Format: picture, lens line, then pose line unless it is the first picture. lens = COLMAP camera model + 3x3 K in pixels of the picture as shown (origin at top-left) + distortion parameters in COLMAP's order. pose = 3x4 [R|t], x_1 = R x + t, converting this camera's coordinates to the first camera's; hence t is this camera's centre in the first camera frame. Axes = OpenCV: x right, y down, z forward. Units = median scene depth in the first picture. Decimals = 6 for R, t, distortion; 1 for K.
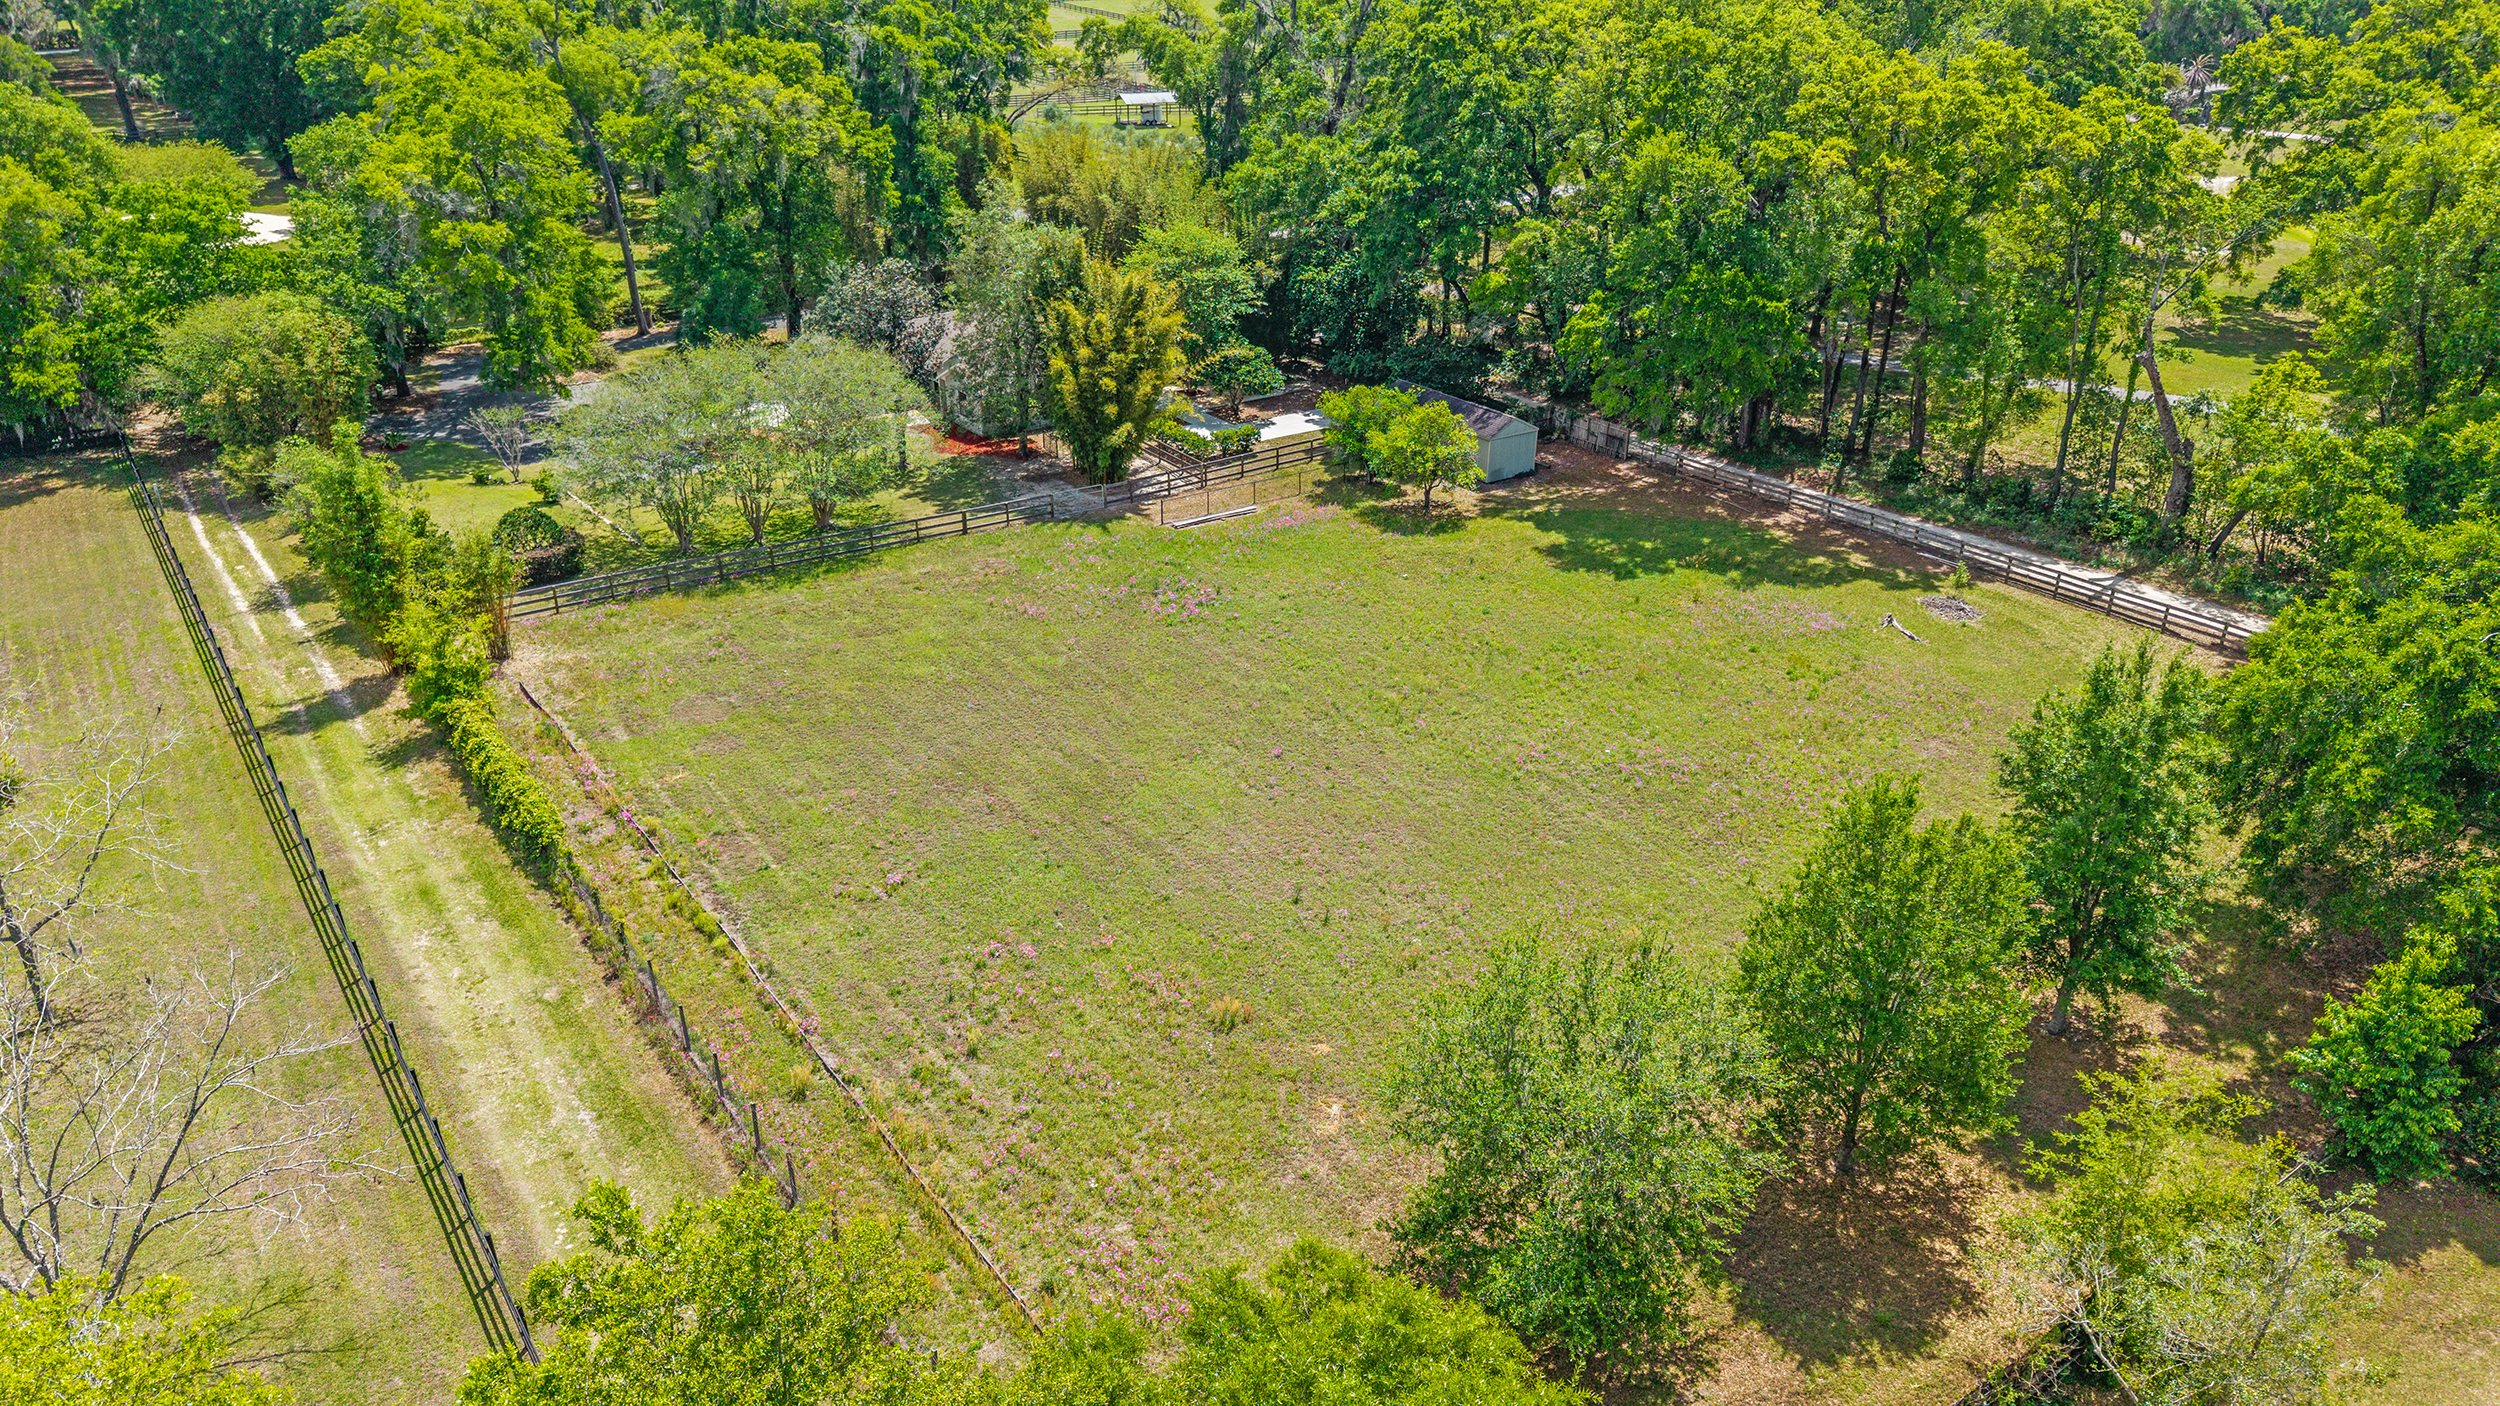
lens RADIAL K [[1675.3, 0, 1252.2], [0, 1675.3, 716.6], [0, 0, 1]] dist [0.026749, -0.028446]
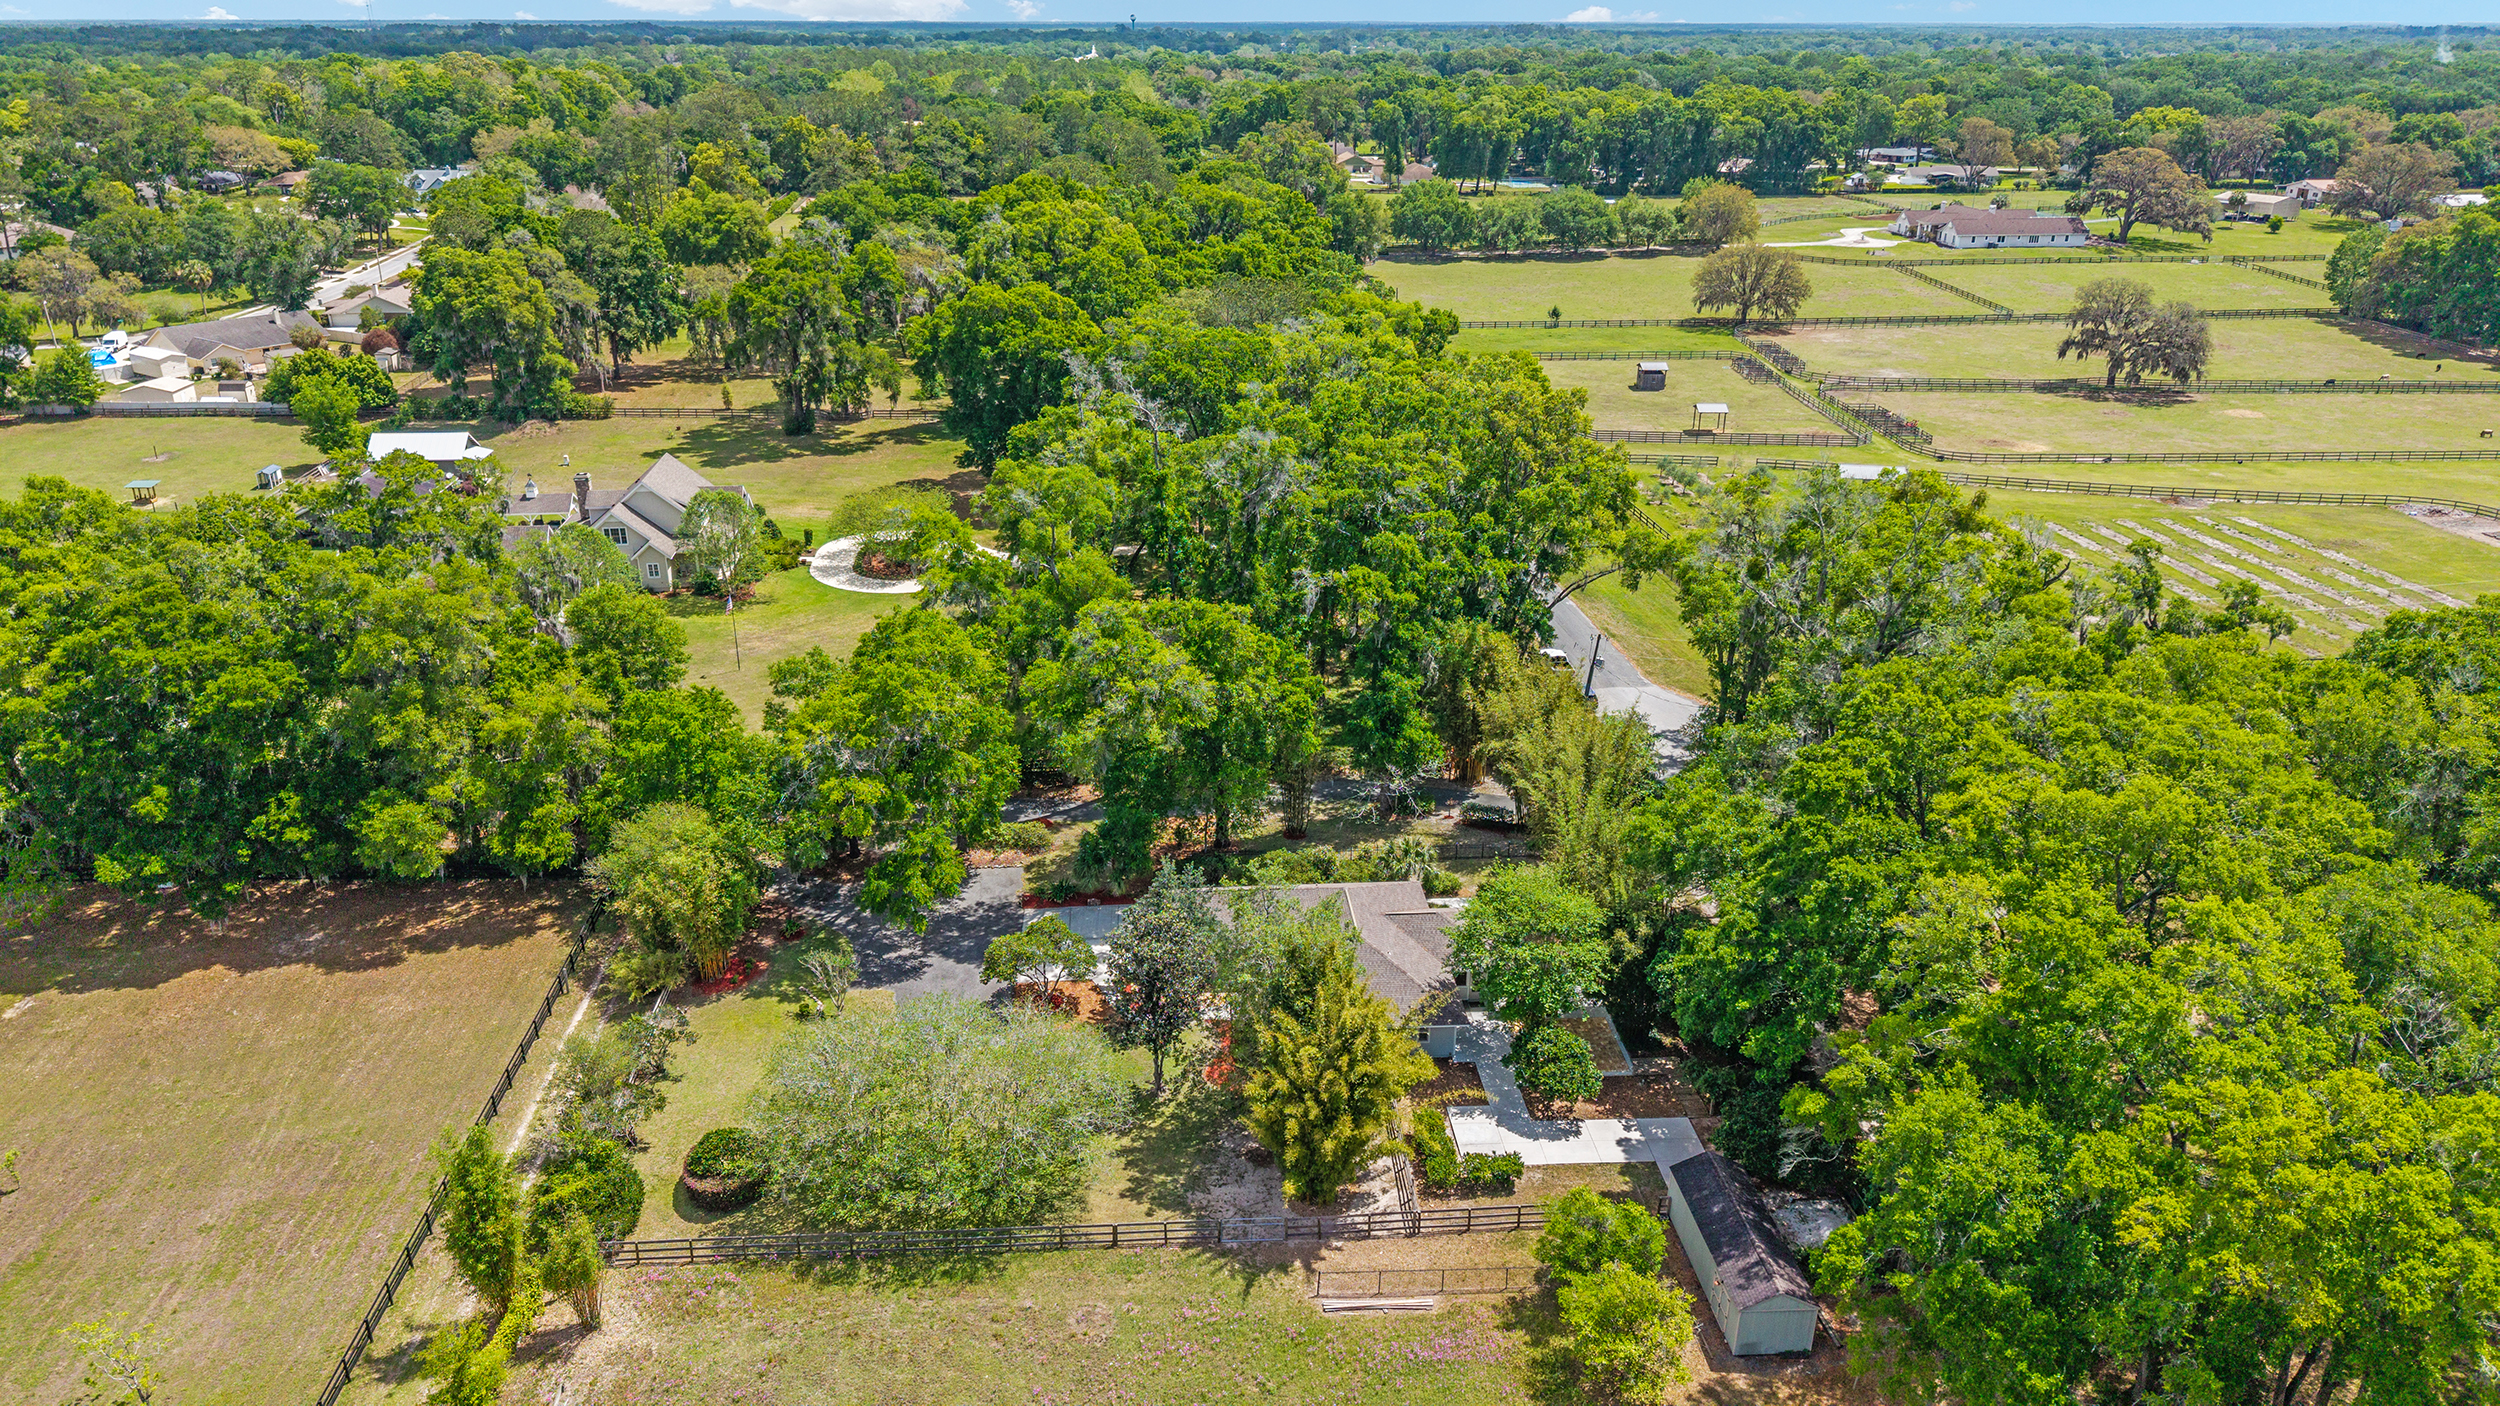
lens RADIAL K [[1675.3, 0, 1249.6], [0, 1675.3, 696.5], [0, 0, 1]] dist [0.026749, -0.028446]
pose [[0.859085, 0.191956, -0.474474, 0.280734], [-0.229677, 0.973013, -0.022208, -0.400532], [0.457407, 0.128054, 0.879989, 0.151816]]
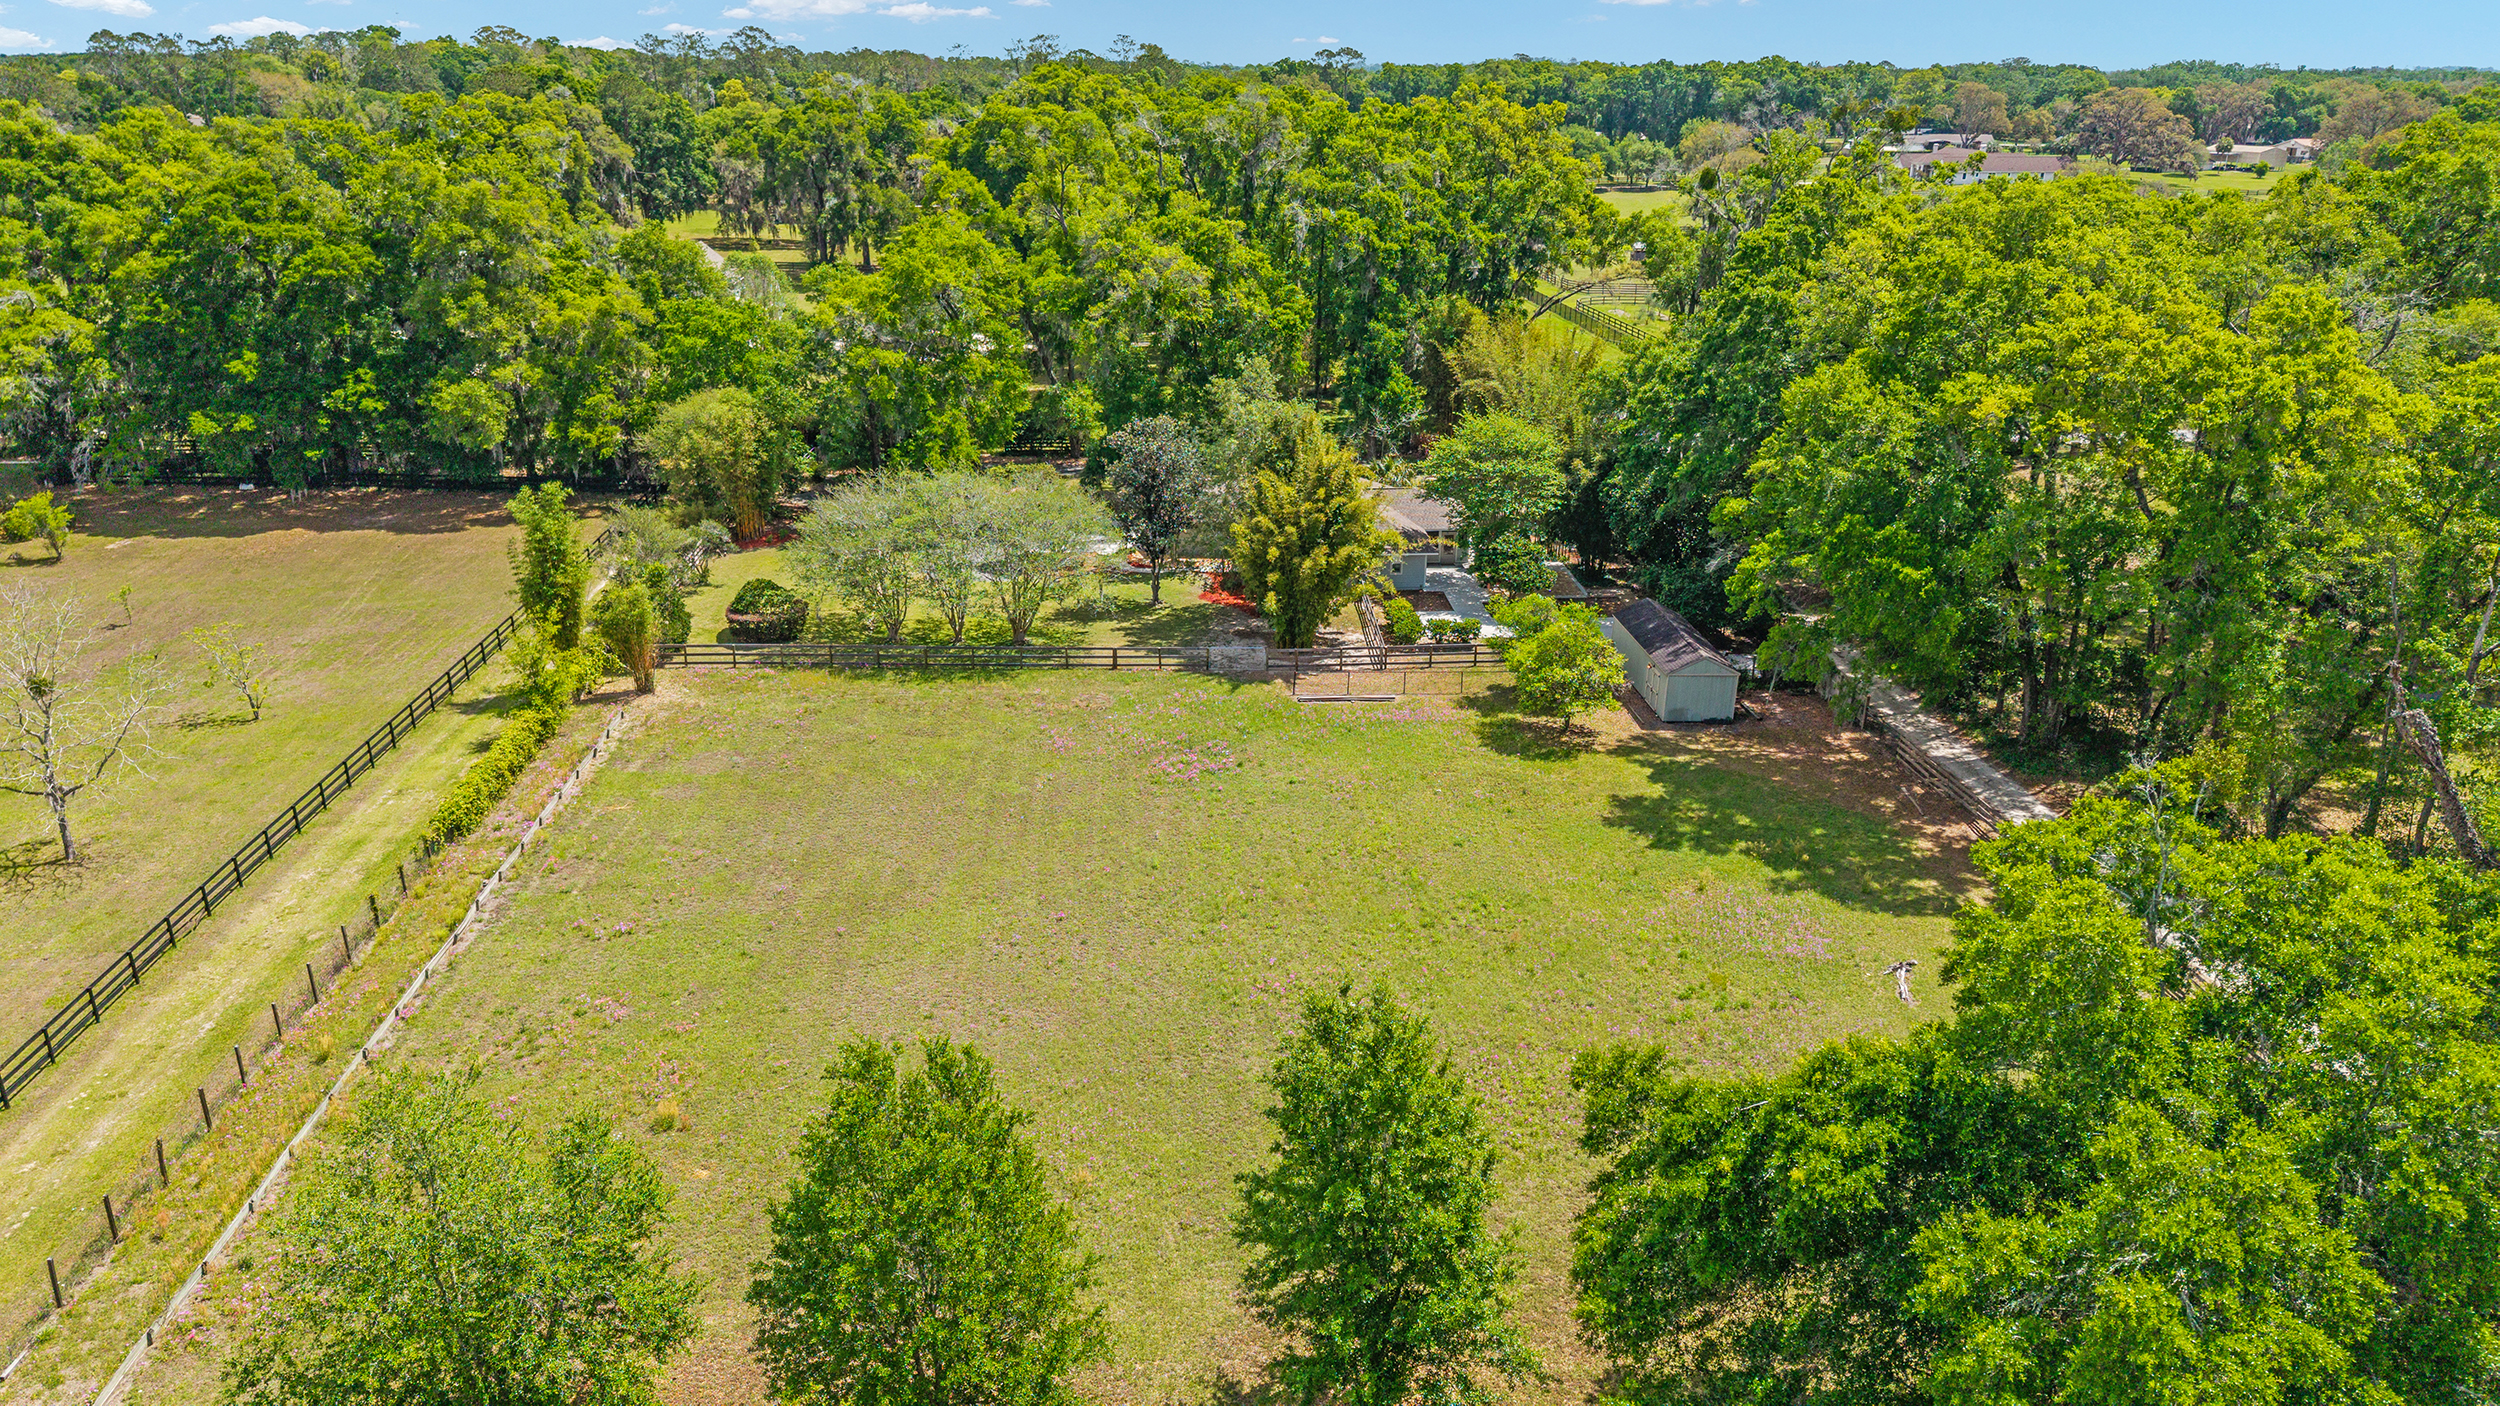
lens RADIAL K [[1675.3, 0, 1248.9], [0, 1675.3, 699.8], [0, 0, 1]] dist [0.026749, -0.028446]
pose [[0.854234, 0.185418, -0.485700, 0.410707], [-0.235741, 0.970819, -0.043998, -0.062304], [0.463369, 0.152084, 0.873017, 0.114916]]
